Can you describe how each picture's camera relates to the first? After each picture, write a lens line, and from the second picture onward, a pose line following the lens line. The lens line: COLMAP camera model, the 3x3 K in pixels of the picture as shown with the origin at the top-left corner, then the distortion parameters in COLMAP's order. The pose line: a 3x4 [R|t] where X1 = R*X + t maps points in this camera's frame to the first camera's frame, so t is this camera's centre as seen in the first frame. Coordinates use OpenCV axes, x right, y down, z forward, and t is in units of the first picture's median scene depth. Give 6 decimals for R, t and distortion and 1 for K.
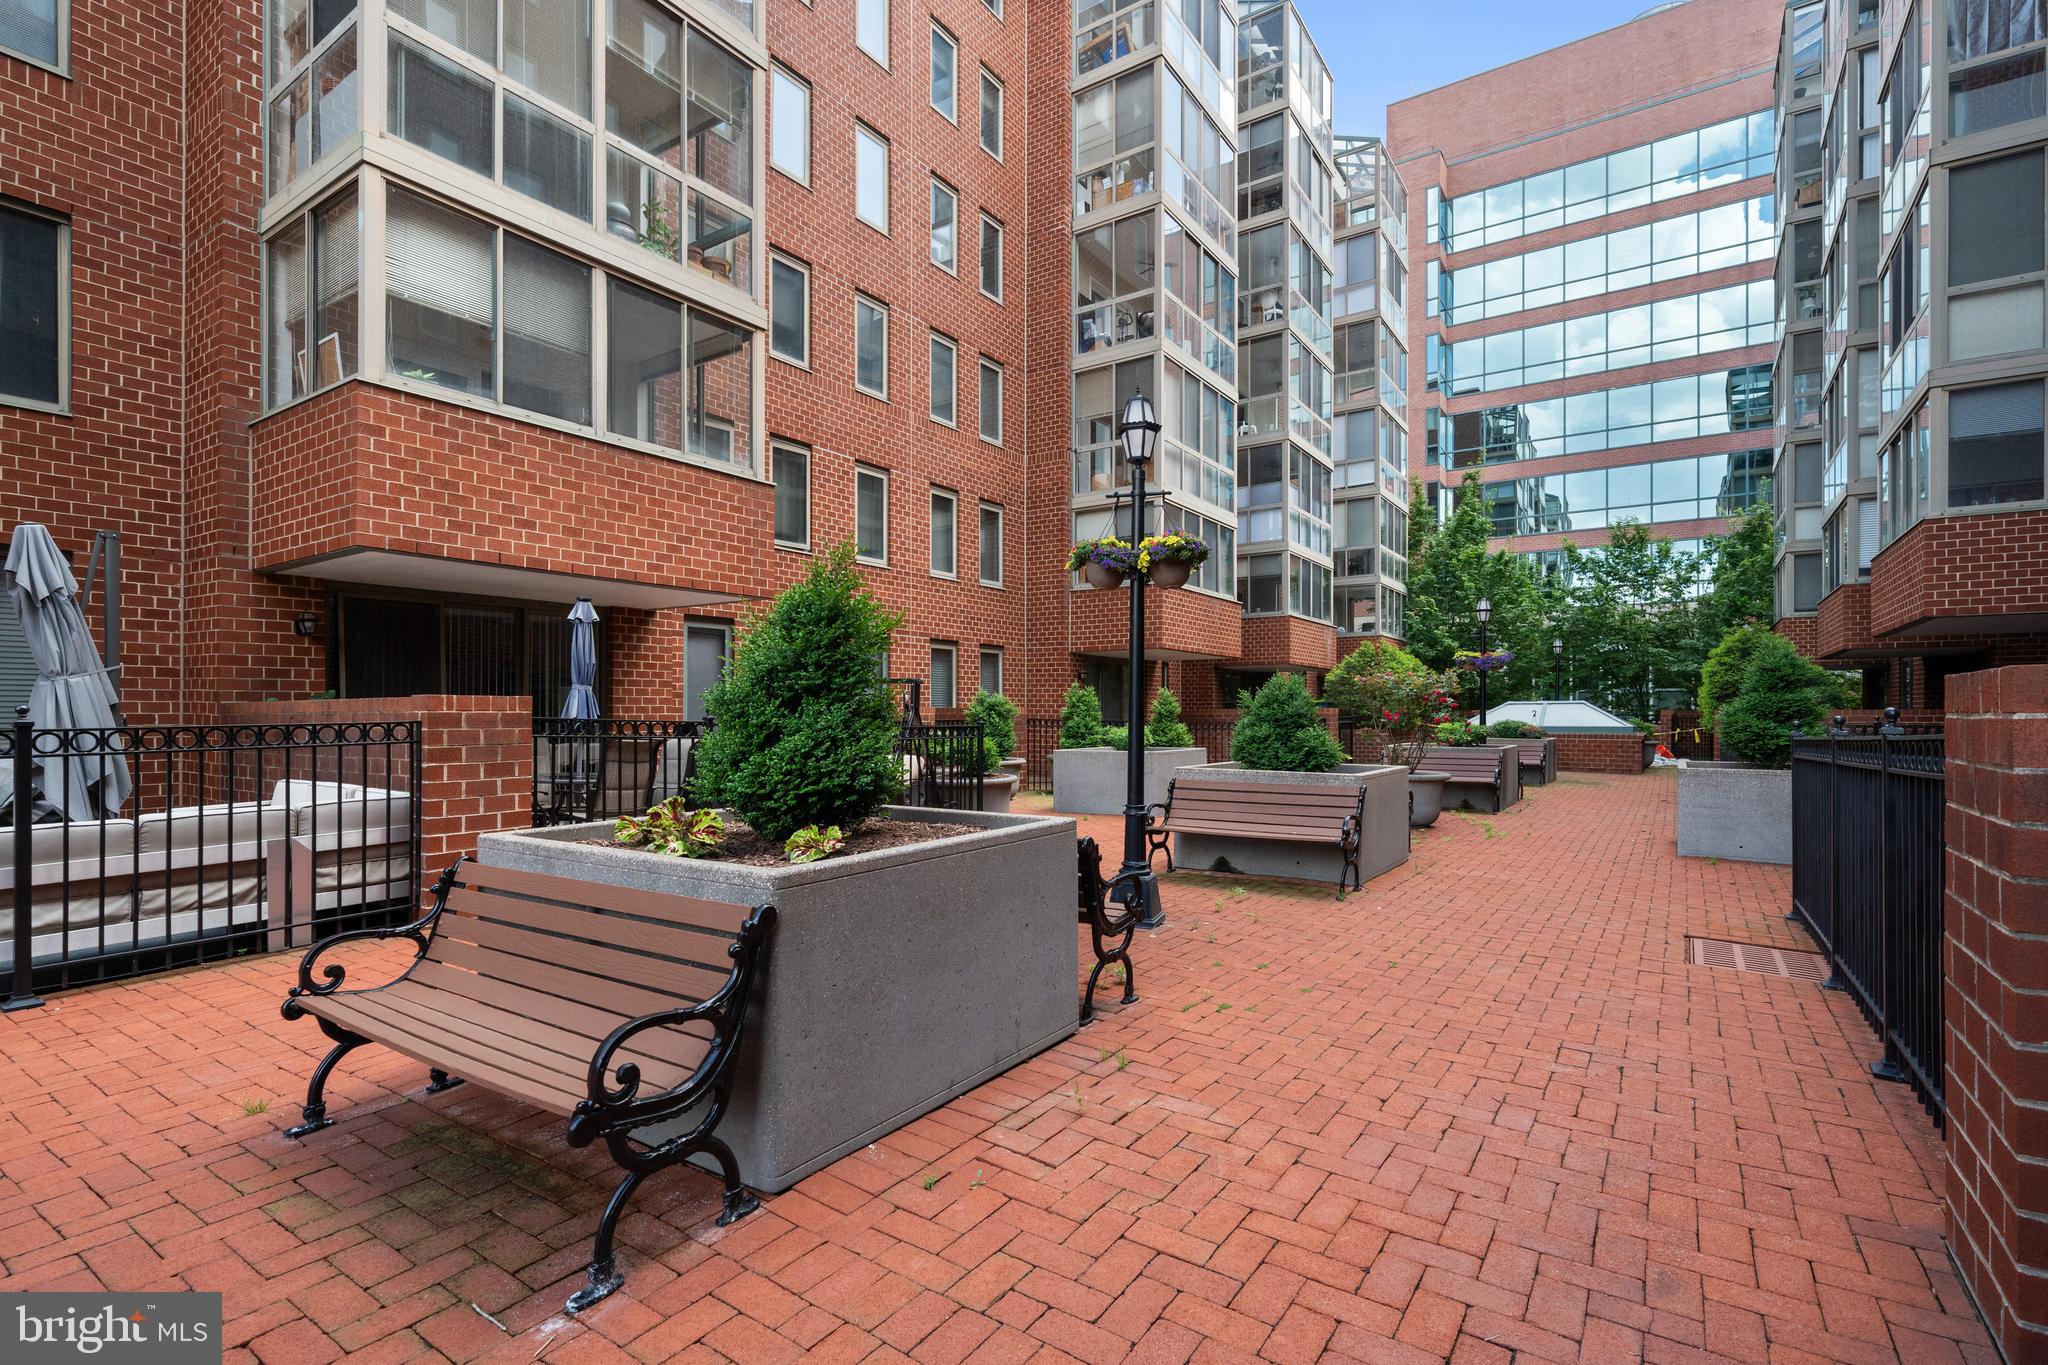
lens RADIAL K [[952.6, 0, 1044.0], [0, 952.6, 715.1], [0, 0, 1]] dist [0.003472, 0.000269]
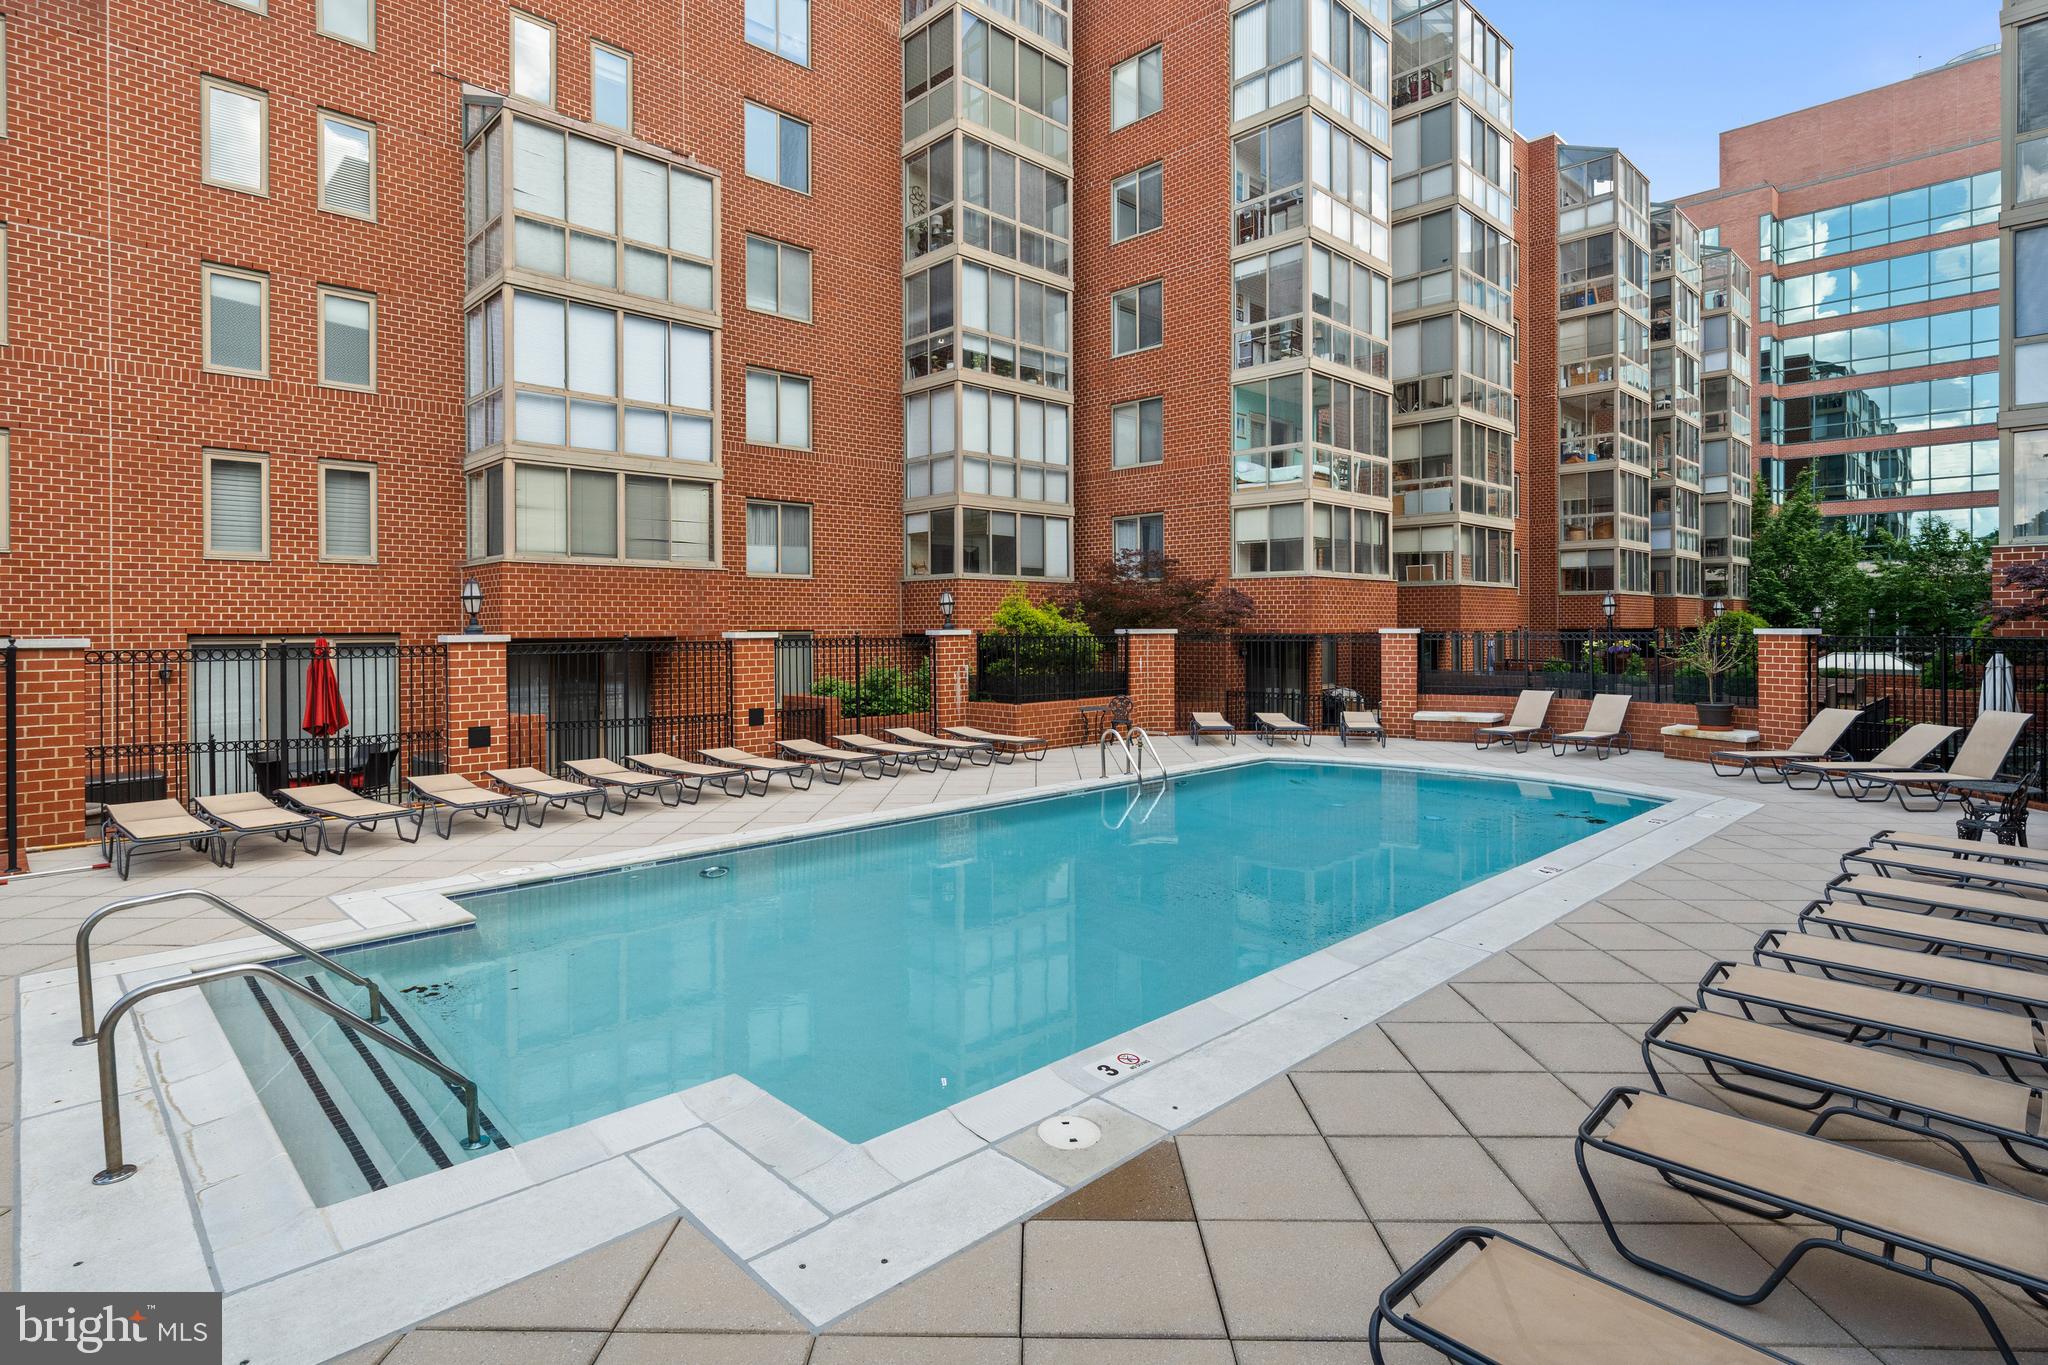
lens RADIAL K [[1019.1, 0, 1017.3], [0, 1019.1, 619.6], [0, 0, 1]] dist [-0.001169, -0.000682]
pose [[0.974639, 0.000863, -0.223782, -0.330618], [0.000086, 0.999991, 0.004228, -0.055268], [0.223784, -0.004140, 0.974630, -0.688494]]
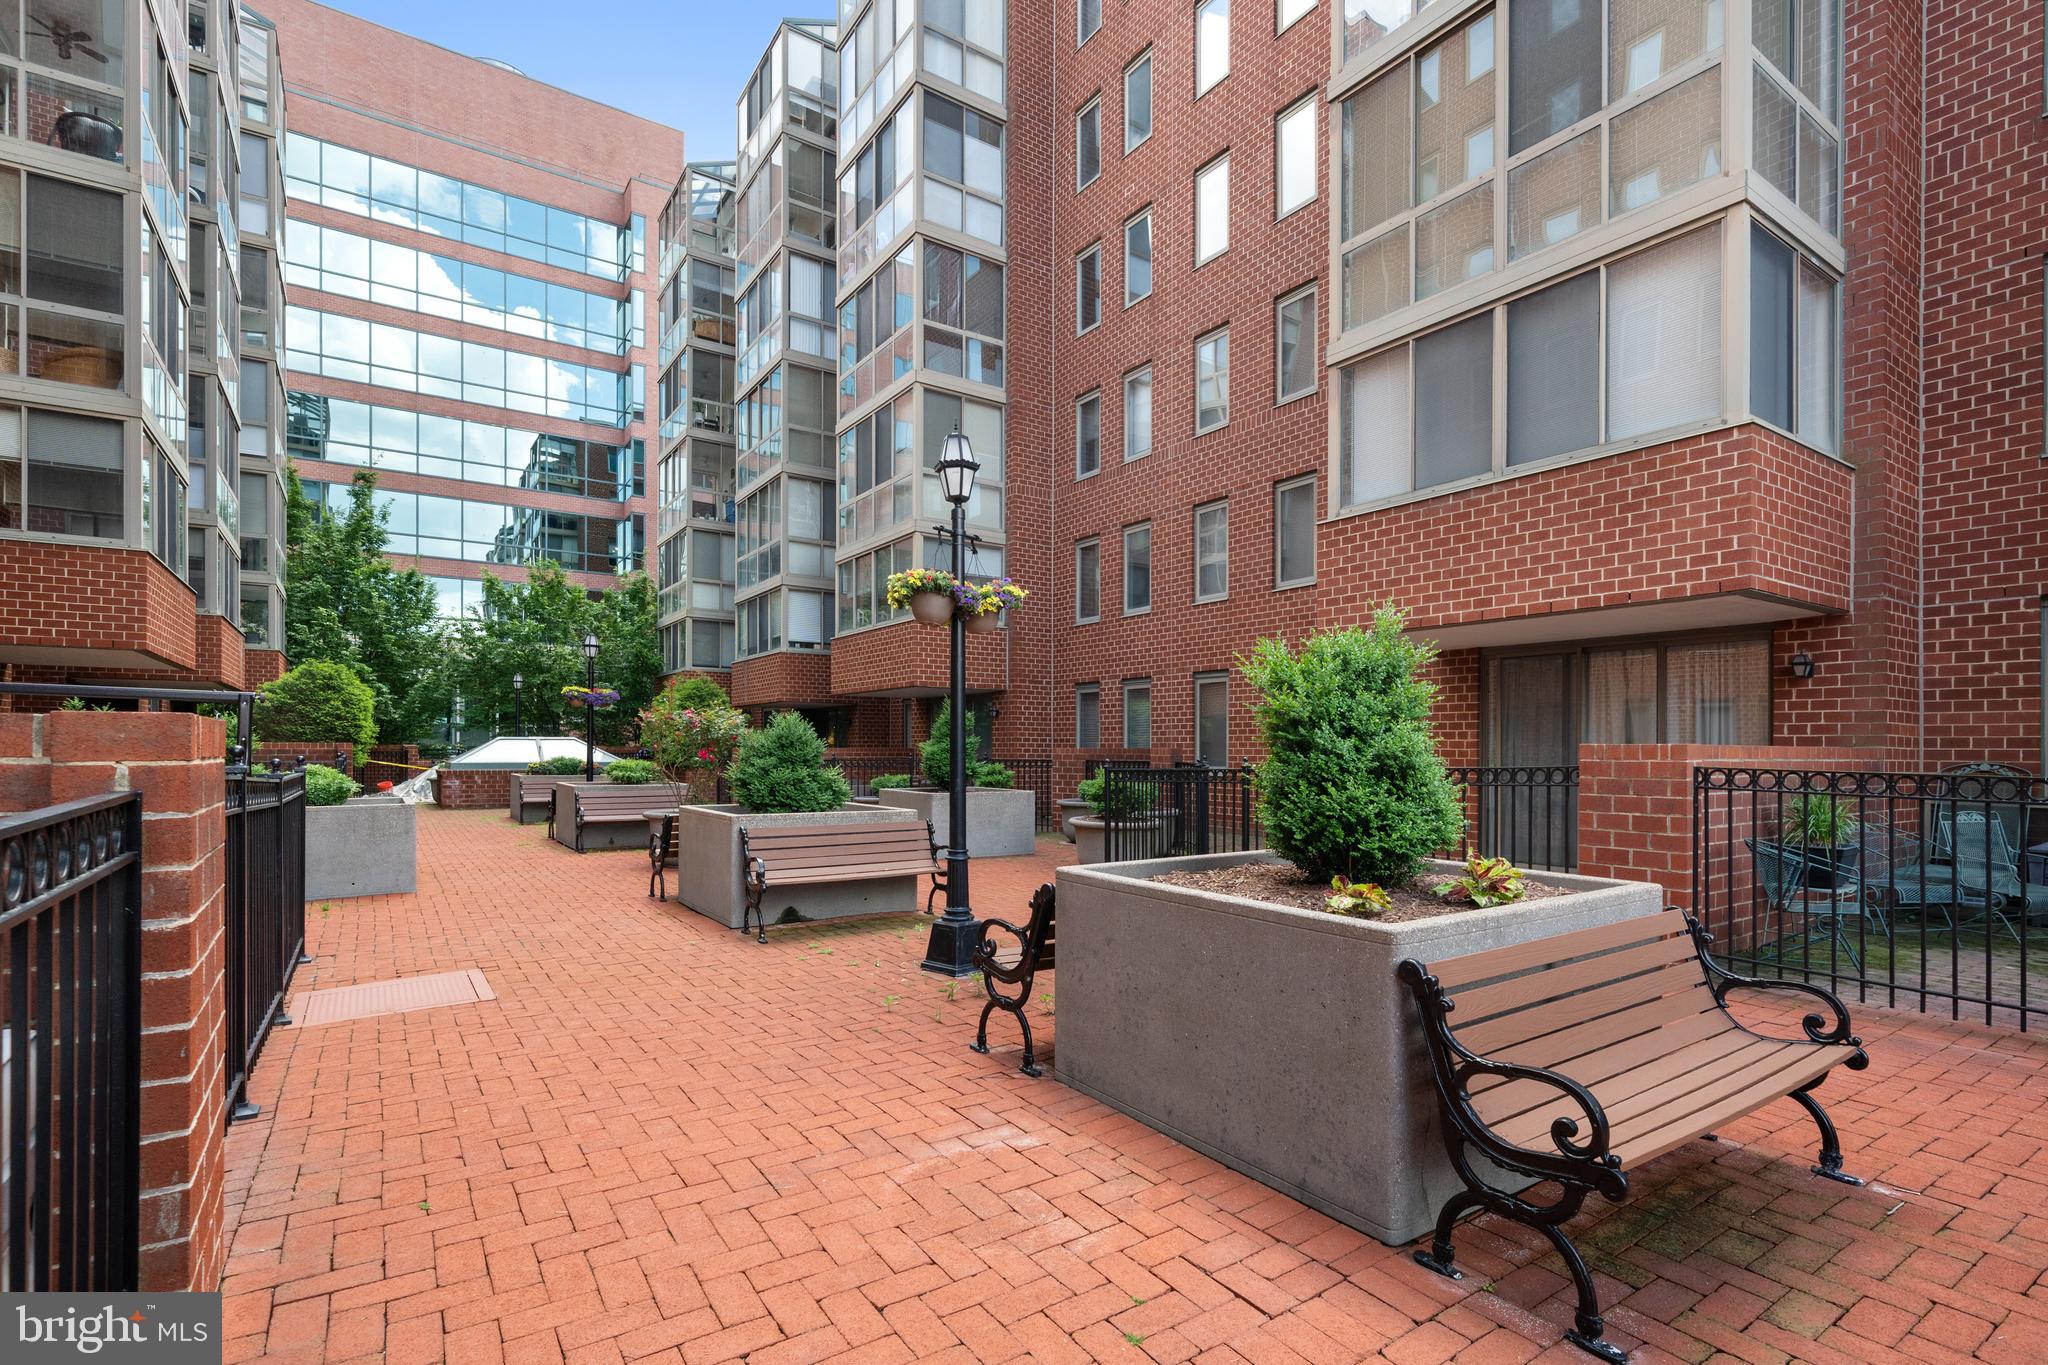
lens RADIAL K [[952.6, 0, 1052.4], [0, 952.6, 747.9], [0, 0, 1]] dist [0.003472, 0.000269]
pose [[0.374658, 0.001331, 0.927162, -0.129280], [-0.000485, 0.999999, -0.001239, -0.001582], [-0.927163, 0.000015, 0.374658, 0.089456]]
